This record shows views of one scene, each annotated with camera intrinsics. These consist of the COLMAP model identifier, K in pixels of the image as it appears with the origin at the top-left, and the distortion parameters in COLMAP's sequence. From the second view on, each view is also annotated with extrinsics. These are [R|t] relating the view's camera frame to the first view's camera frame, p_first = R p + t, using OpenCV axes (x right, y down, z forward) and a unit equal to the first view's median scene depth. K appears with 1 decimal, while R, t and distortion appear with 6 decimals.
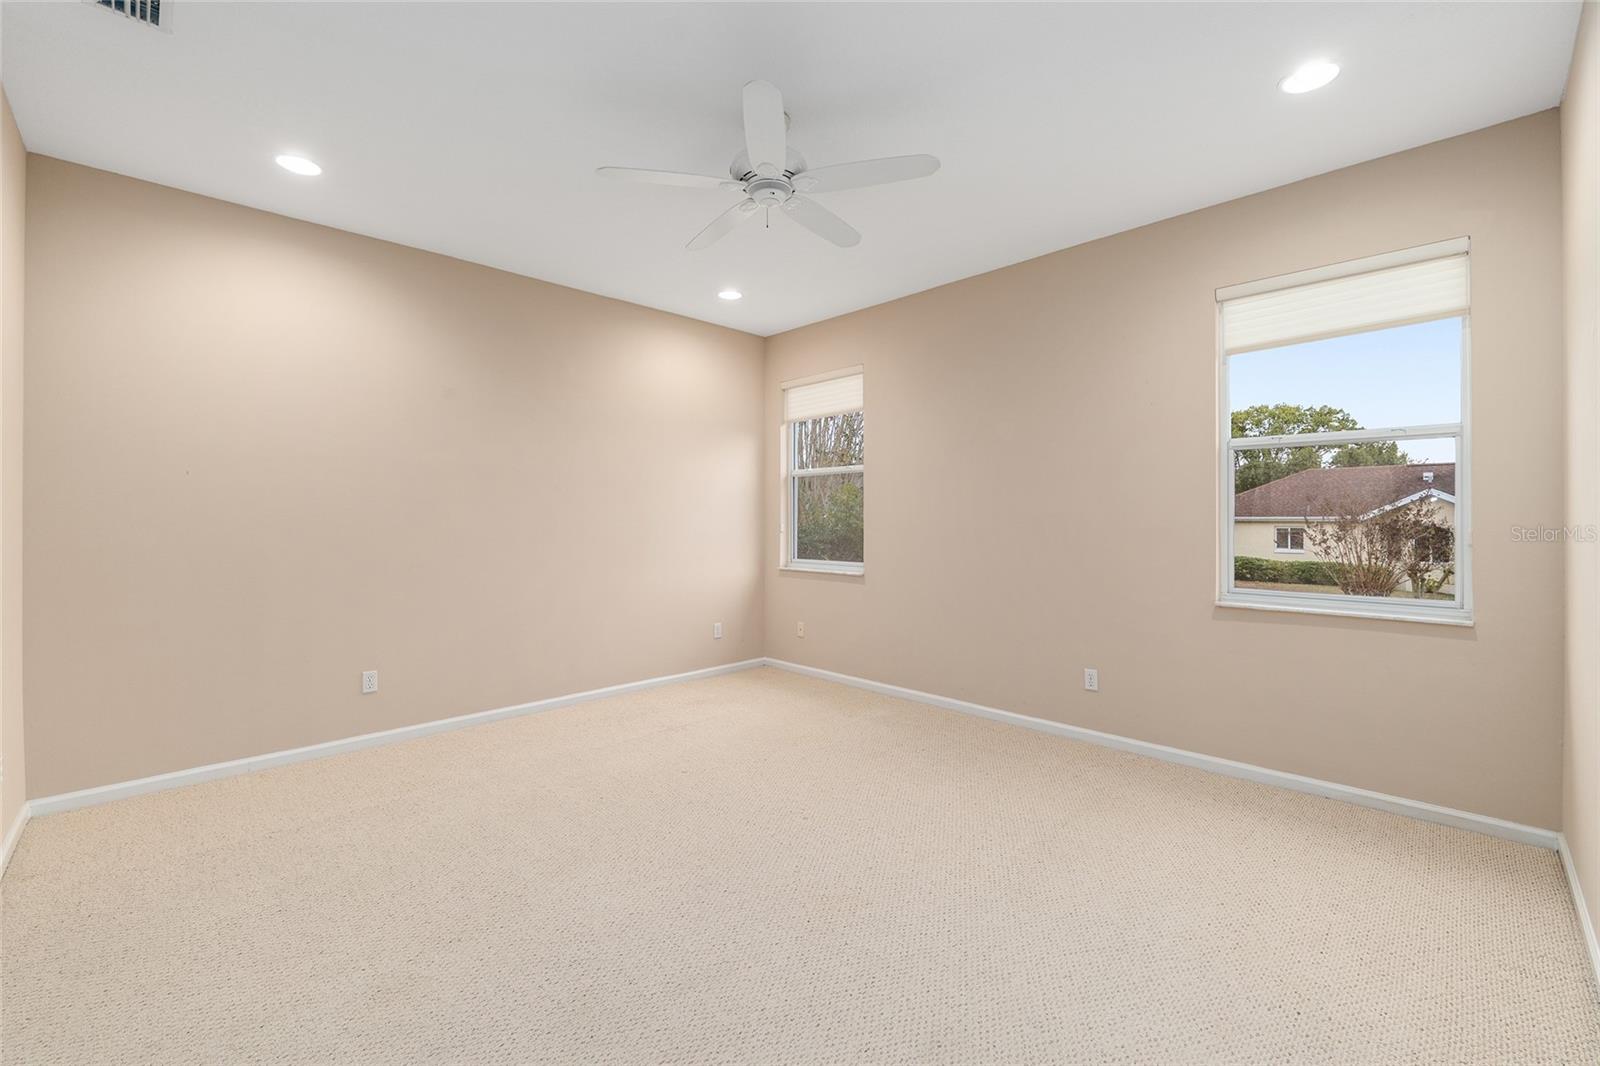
lens RADIAL K [[655.7, 0, 787.7], [0, 655.7, 524.2], [0, 0, 1]] dist [-0.004113, 0.000430]
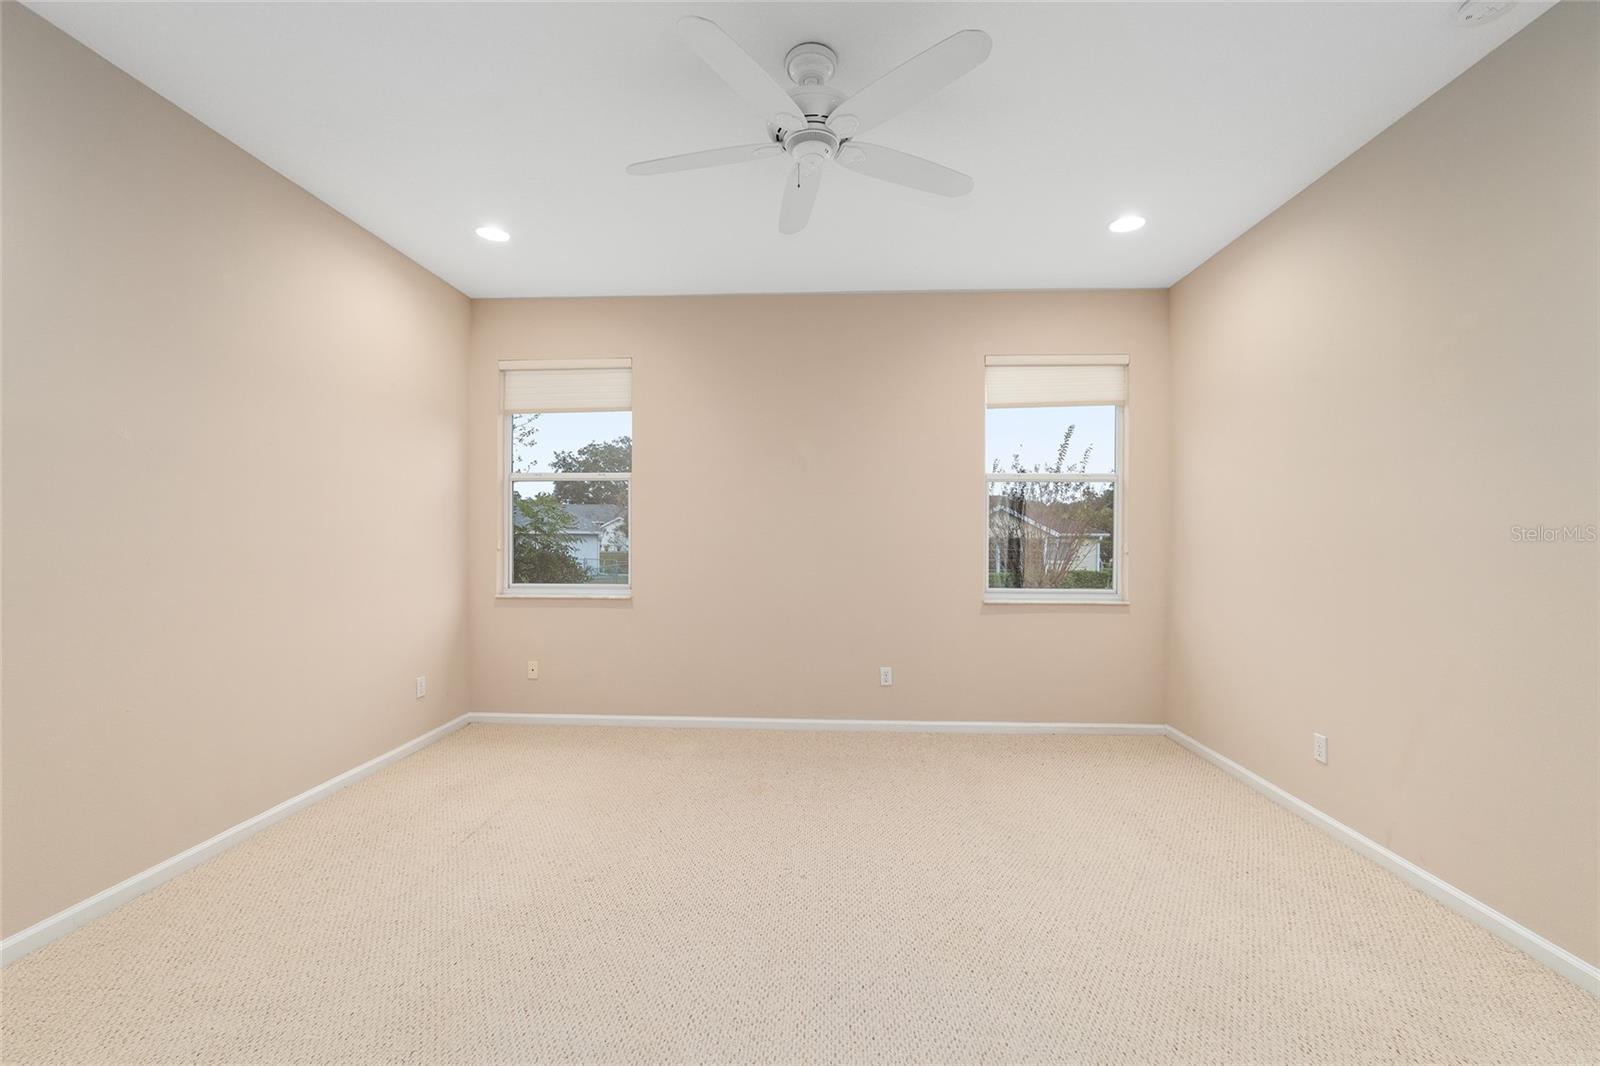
lens RADIAL K [[655.7, 0, 794.7], [0, 655.7, 536.6], [0, 0, 1]] dist [-0.004113, 0.000430]
pose [[0.737749, -0.001000, 0.675075, -0.317449], [0.003245, 0.999993, -0.002065, -0.002251], [-0.675068, 0.003714, 0.737747, 0.202010]]
